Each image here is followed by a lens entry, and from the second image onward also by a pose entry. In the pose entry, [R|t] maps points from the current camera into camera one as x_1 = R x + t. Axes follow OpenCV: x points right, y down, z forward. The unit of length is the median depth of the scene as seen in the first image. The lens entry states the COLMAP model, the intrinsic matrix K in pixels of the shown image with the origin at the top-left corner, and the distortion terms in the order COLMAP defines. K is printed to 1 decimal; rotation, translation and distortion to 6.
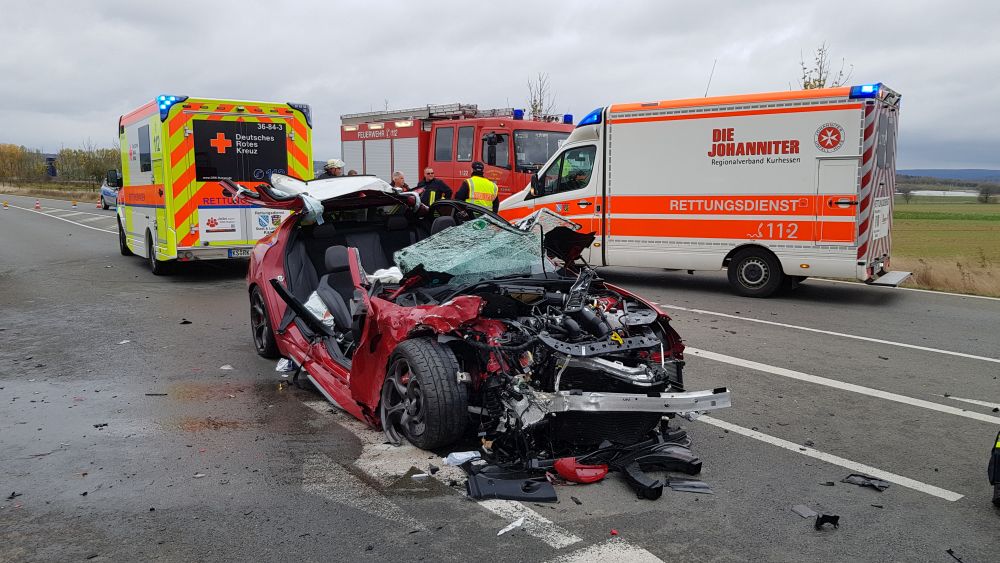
lens RADIAL K [[800.1, 0, 519.7], [0, 800.1, 290.1], [0, 0, 1]] dist [0.077570, -0.121211]
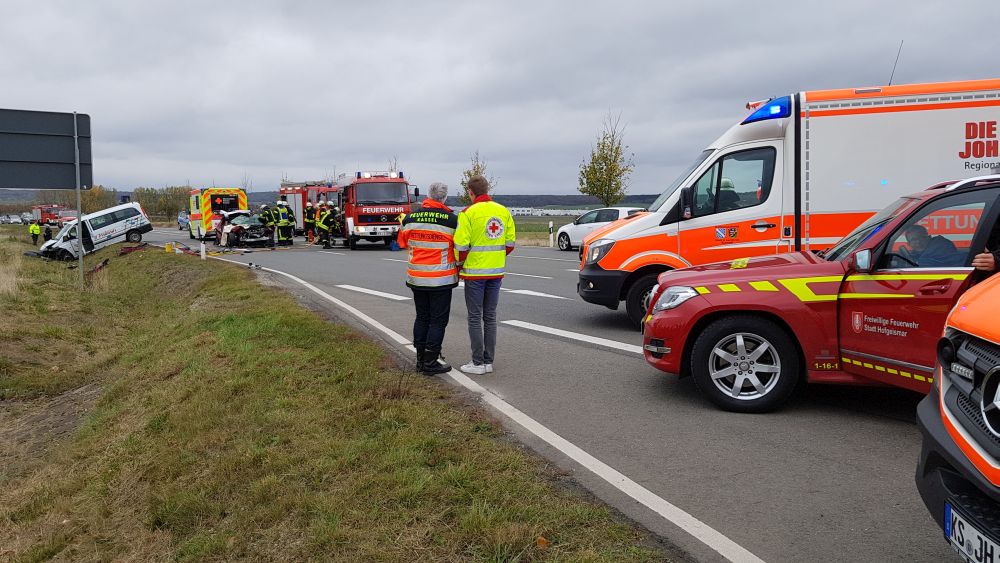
lens RADIAL K [[800.1, 0, 501.8], [0, 800.1, 284.6], [0, 0, 1]] dist [0.077570, -0.121211]
pose [[0.996263, -0.013431, -0.085321, 2.188121], [0.010073, 0.999163, -0.039658, 0.631348], [0.085783, 0.038651, 0.995564, -4.499303]]
